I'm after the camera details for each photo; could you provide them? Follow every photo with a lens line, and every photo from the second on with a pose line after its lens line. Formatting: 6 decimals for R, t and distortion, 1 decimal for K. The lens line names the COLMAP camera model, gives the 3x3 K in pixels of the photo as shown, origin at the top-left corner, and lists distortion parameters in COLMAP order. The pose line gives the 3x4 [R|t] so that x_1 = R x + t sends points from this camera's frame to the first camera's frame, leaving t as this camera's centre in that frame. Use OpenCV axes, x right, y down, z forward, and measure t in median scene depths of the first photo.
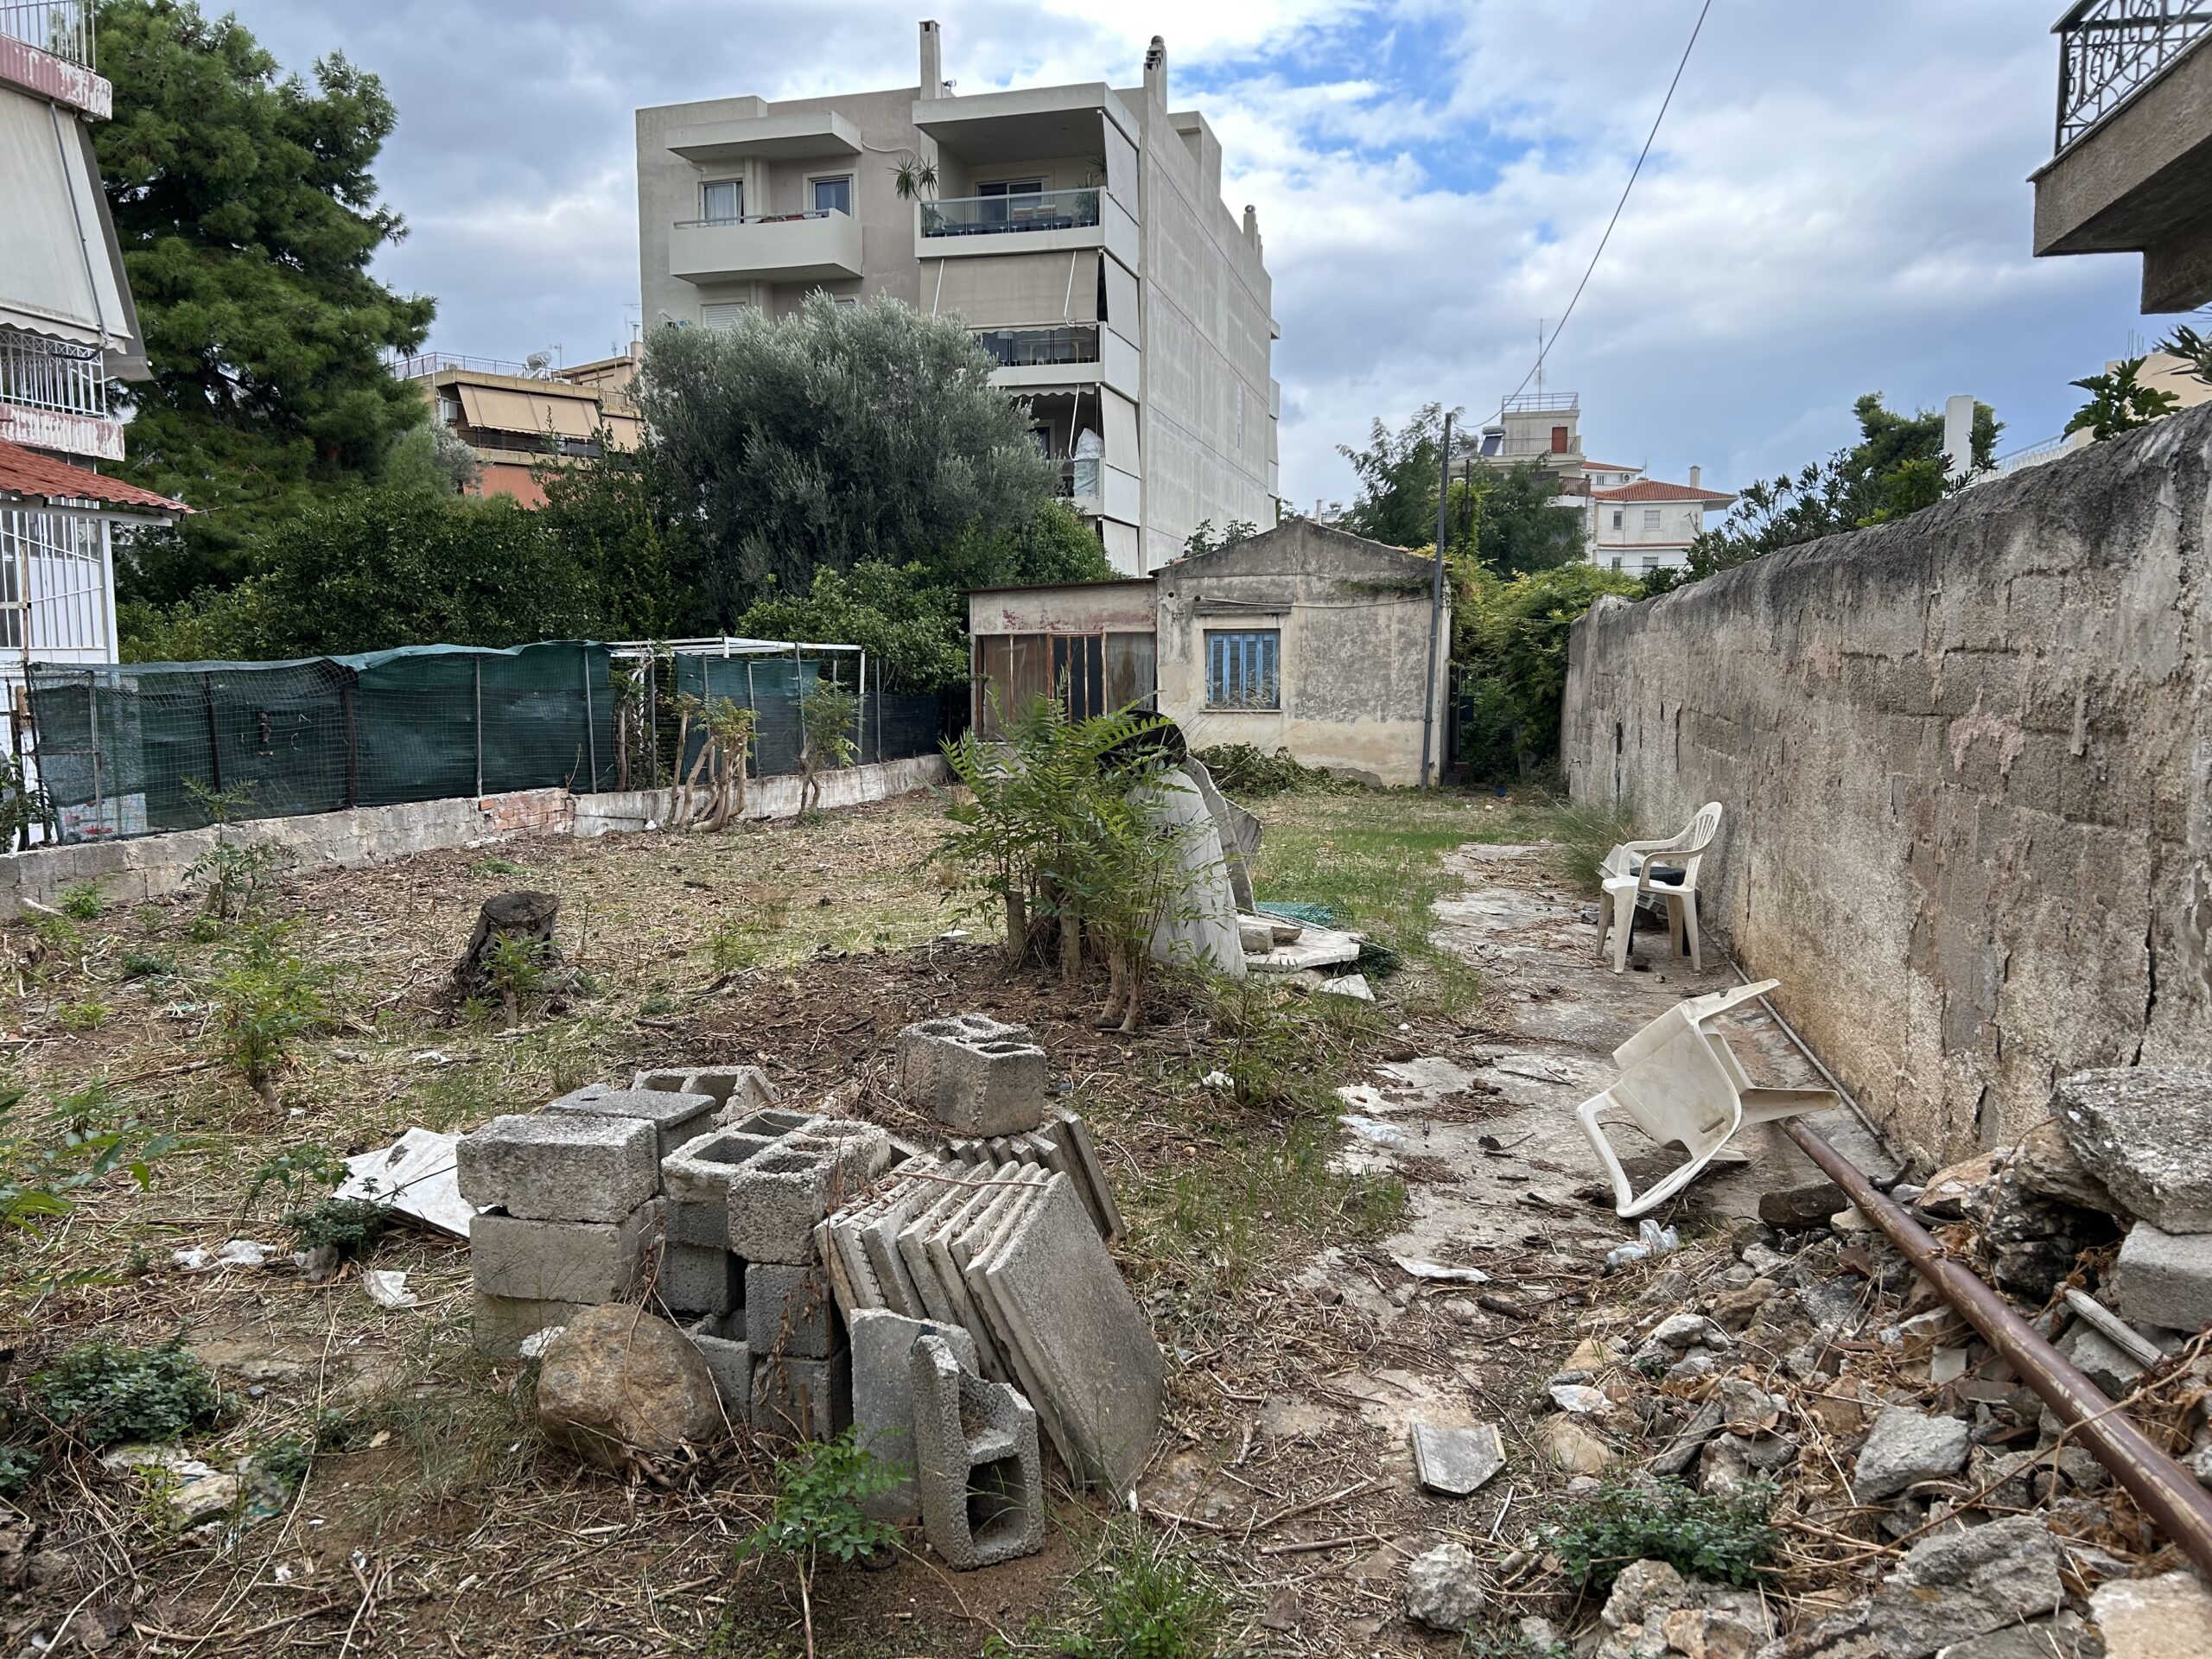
lens RADIAL K [[1665.1, 0, 1104.6], [0, 1665.1, 827.4], [0, 0, 1]] dist [-0.001352, -0.016598]
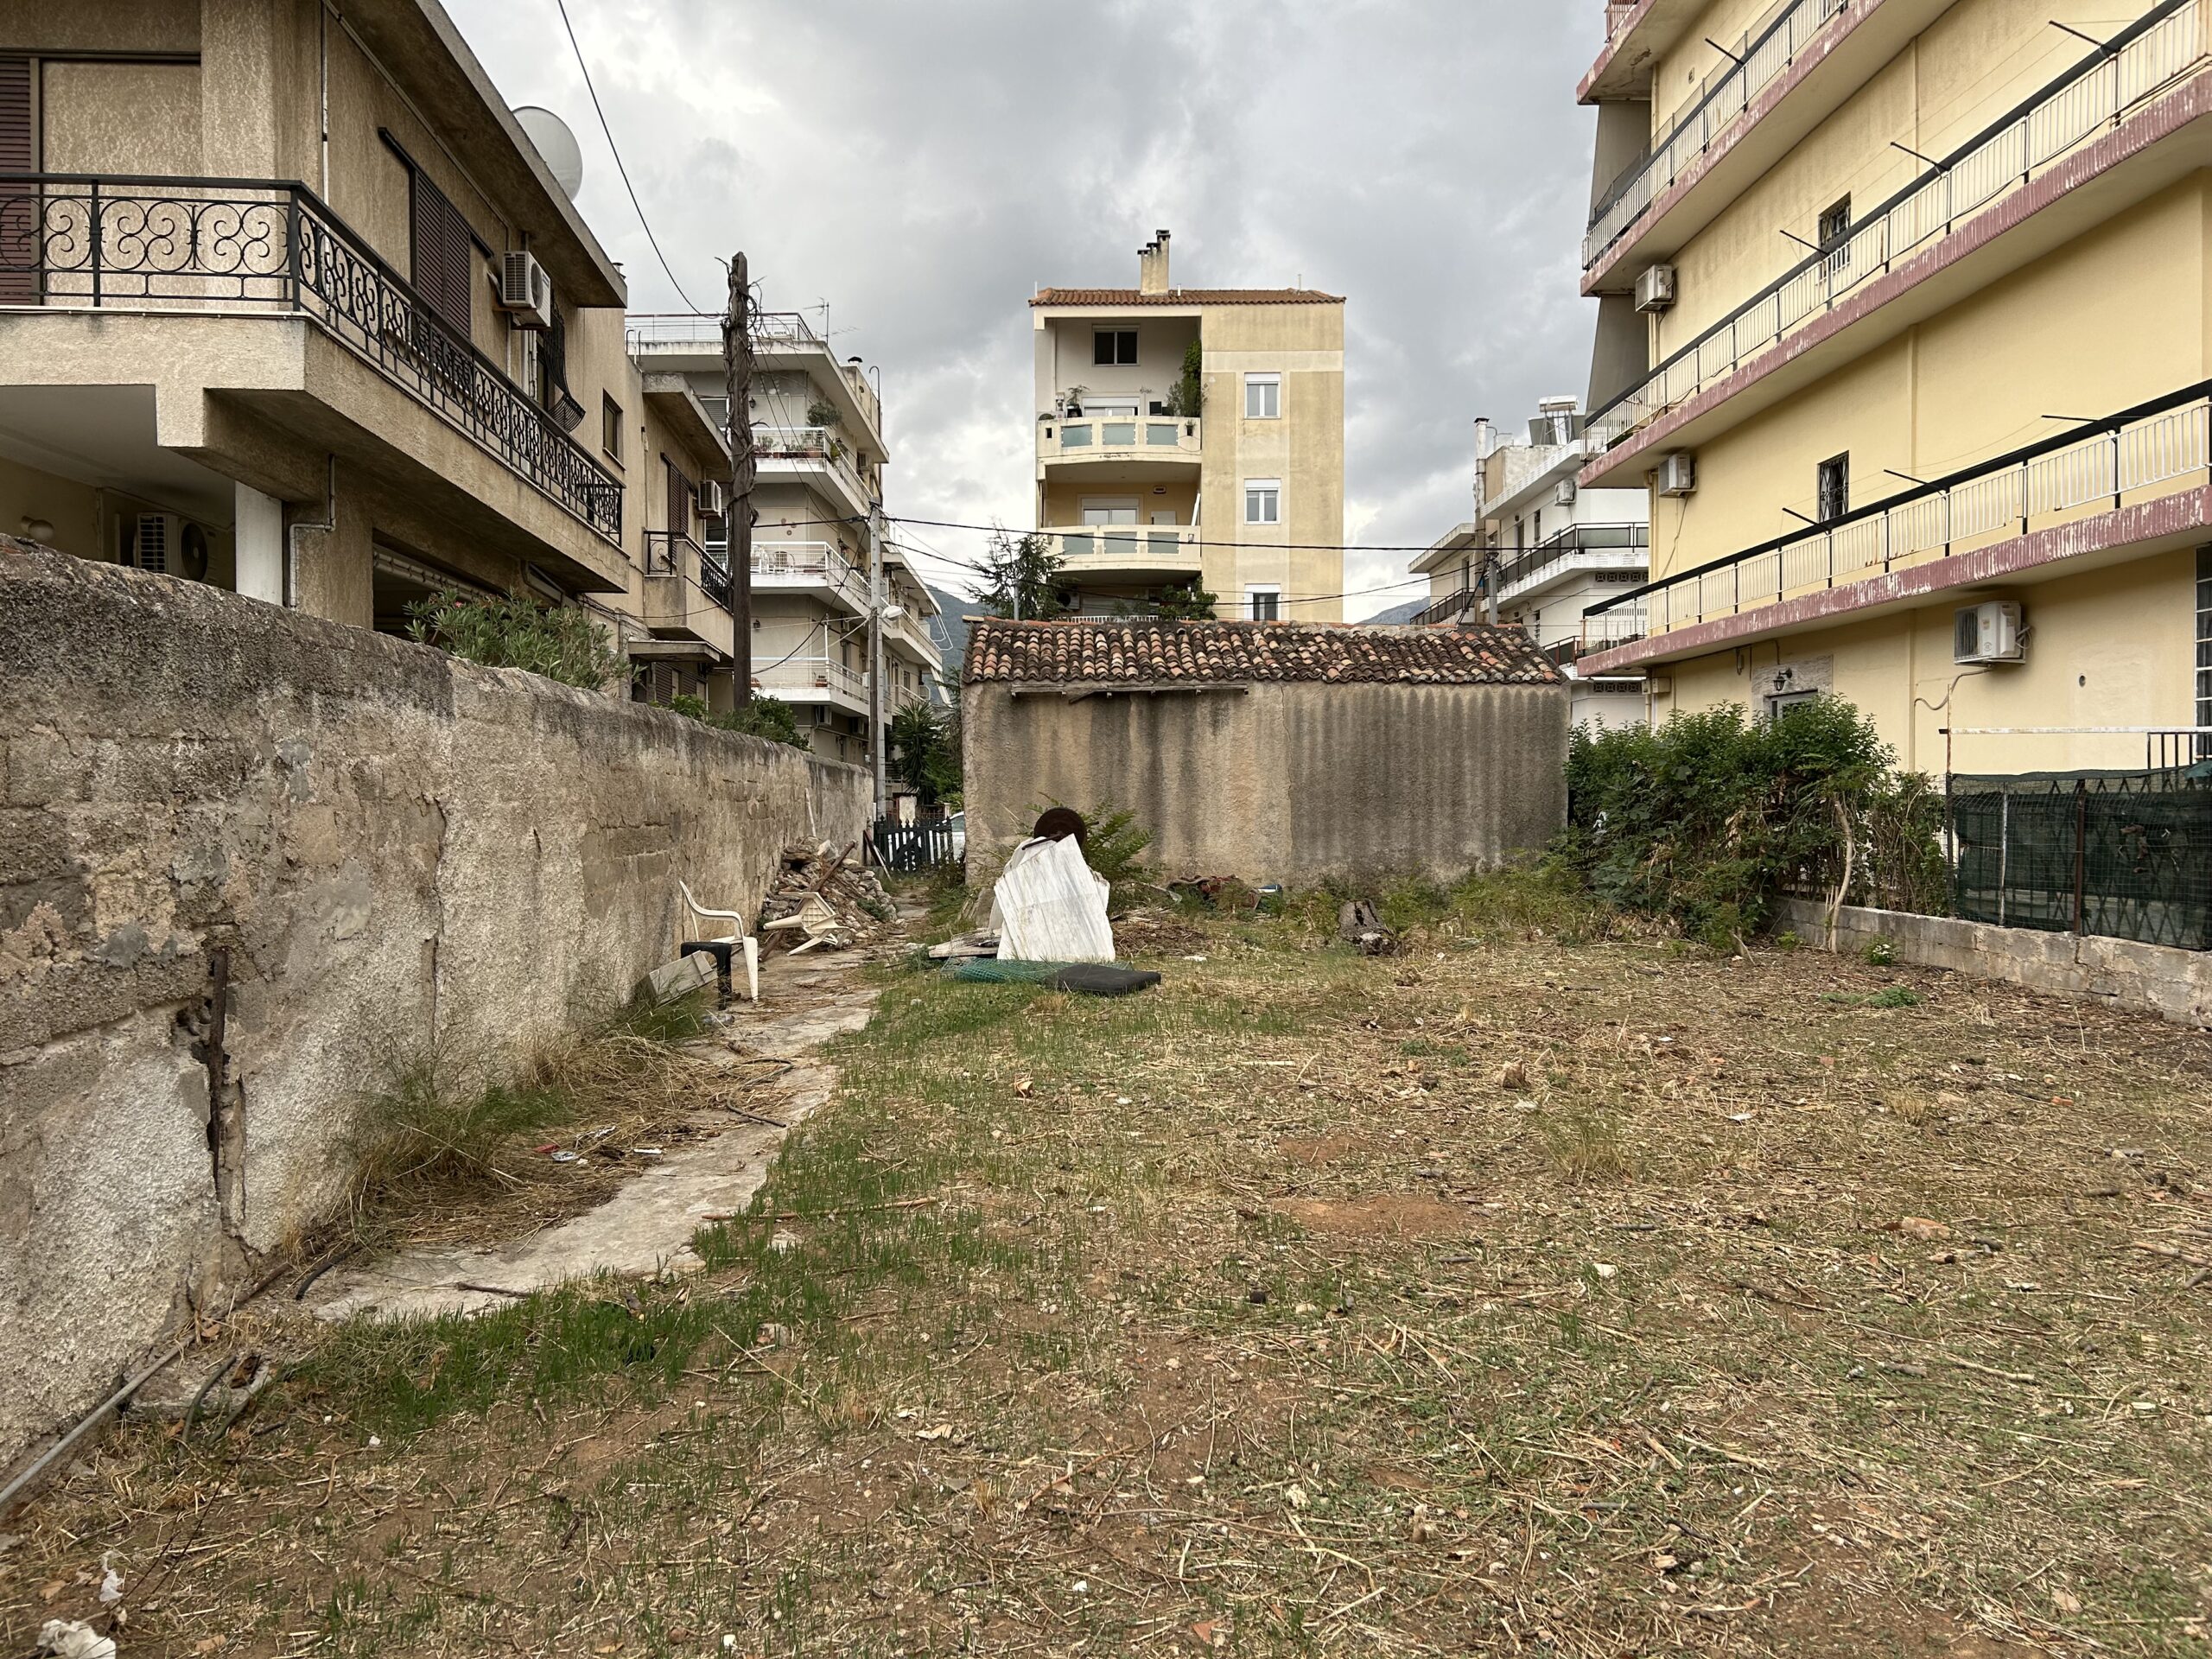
lens RADIAL K [[1665.1, 0, 1105.2], [0, 1665.1, 832.2], [0, 0, 1]] dist [-0.001352, -0.016598]
pose [[-0.962271, 0.011077, -0.271868, 0.383229], [-0.021171, 0.993094, 0.115398, -0.214664], [0.271268, 0.116800, -0.955391, 2.333145]]
